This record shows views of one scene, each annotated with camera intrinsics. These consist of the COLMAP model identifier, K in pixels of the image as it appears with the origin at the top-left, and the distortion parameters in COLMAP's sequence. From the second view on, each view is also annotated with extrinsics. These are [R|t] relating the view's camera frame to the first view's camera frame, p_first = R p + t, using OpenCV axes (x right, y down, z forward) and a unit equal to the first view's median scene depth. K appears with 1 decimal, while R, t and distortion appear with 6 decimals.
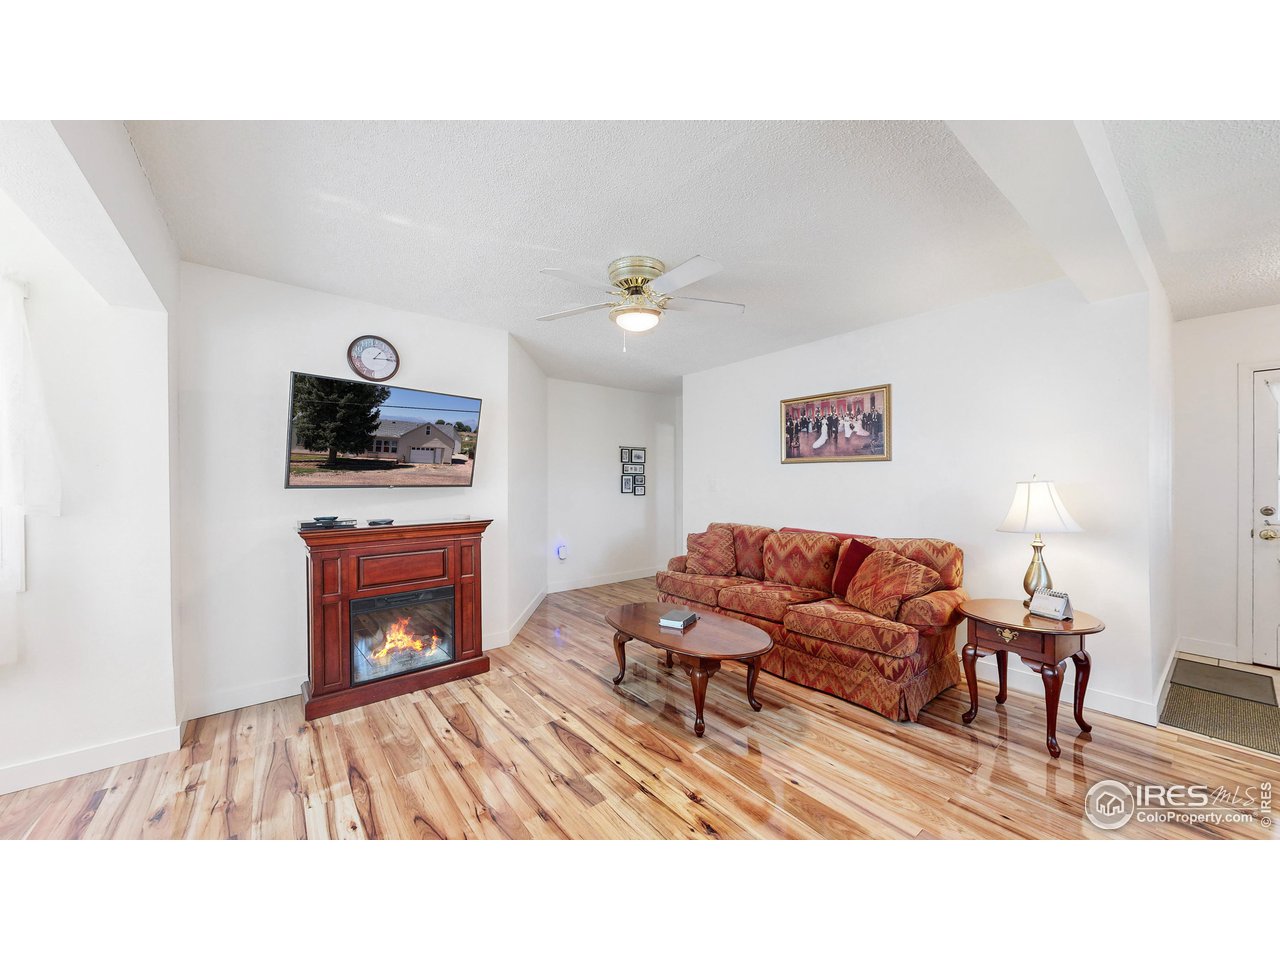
lens RADIAL K [[470.9, 0, 640.0], [0, 470.9, 480.0], [0, 0, 1]] dist [-0.000213, 0.000046]
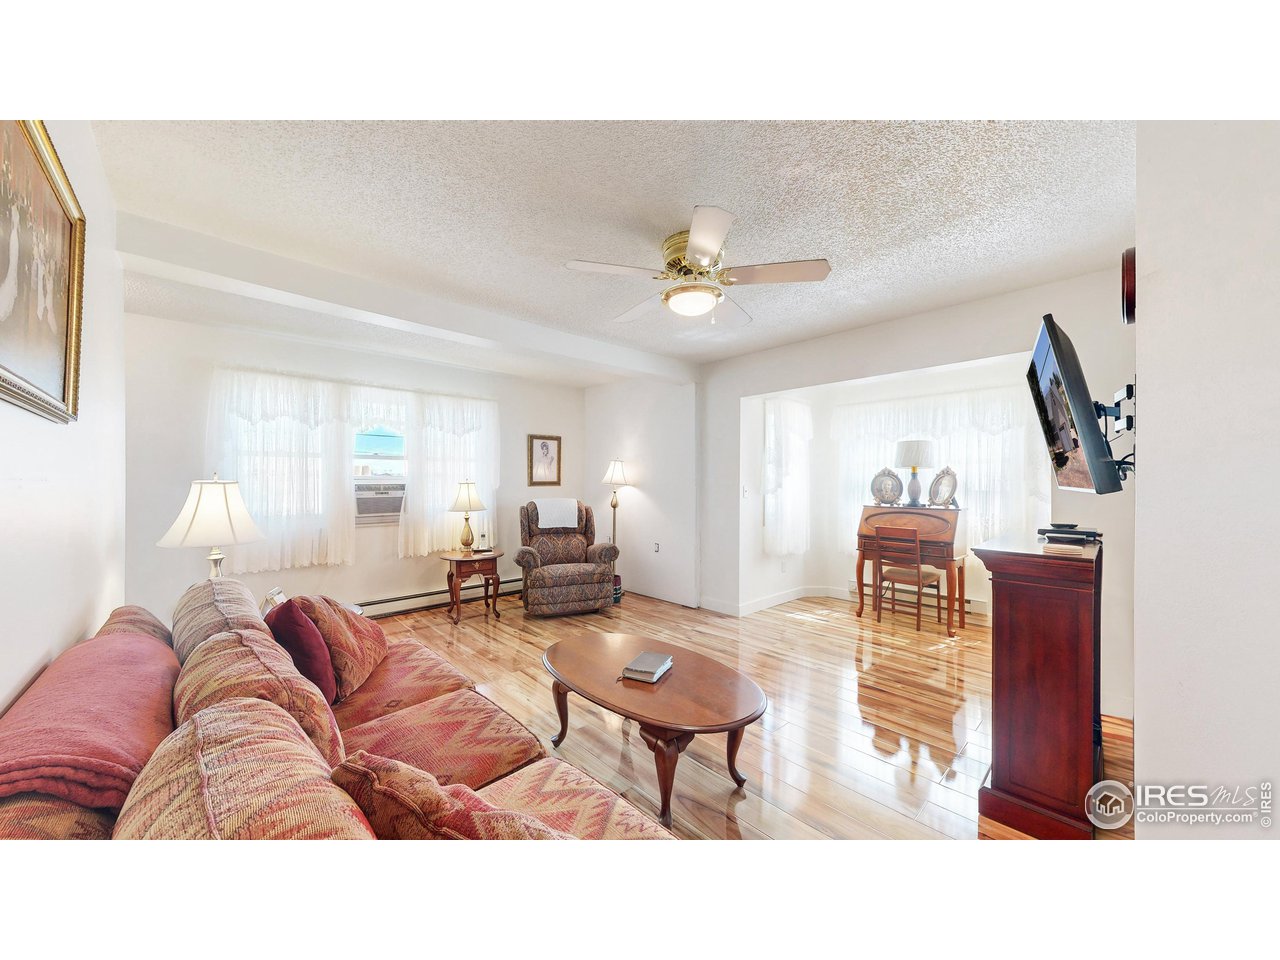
lens RADIAL K [[470.9, 0, 640.0], [0, 470.9, 480.0], [0, 0, 1]] dist [-0.000213, 0.000046]
pose [[-0.997364, 0.004398, -0.072431, 0.142500], [0.005017, 0.999952, -0.008367, 0.002204], [0.072391, -0.008709, -0.997338, 1.688104]]
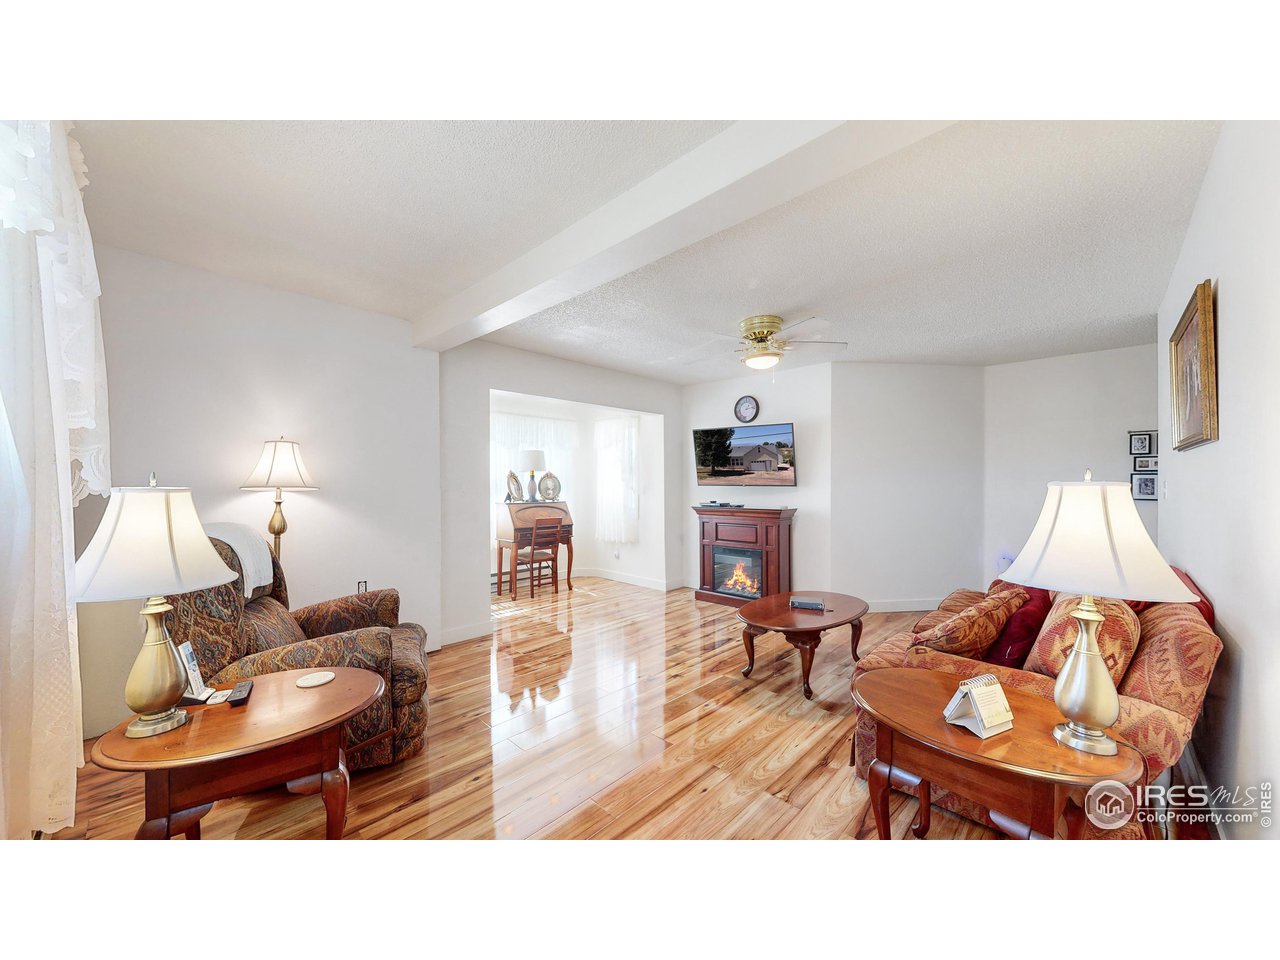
lens RADIAL K [[470.9, 0, 640.0], [0, 470.9, 480.0], [0, 0, 1]] dist [-0.000213, 0.000046]
pose [[0.129158, -0.001189, -0.991623, 1.129806], [0.005499, 0.999985, -0.000483, -0.007104], [0.991609, -0.005391, 0.129163, 0.433441]]
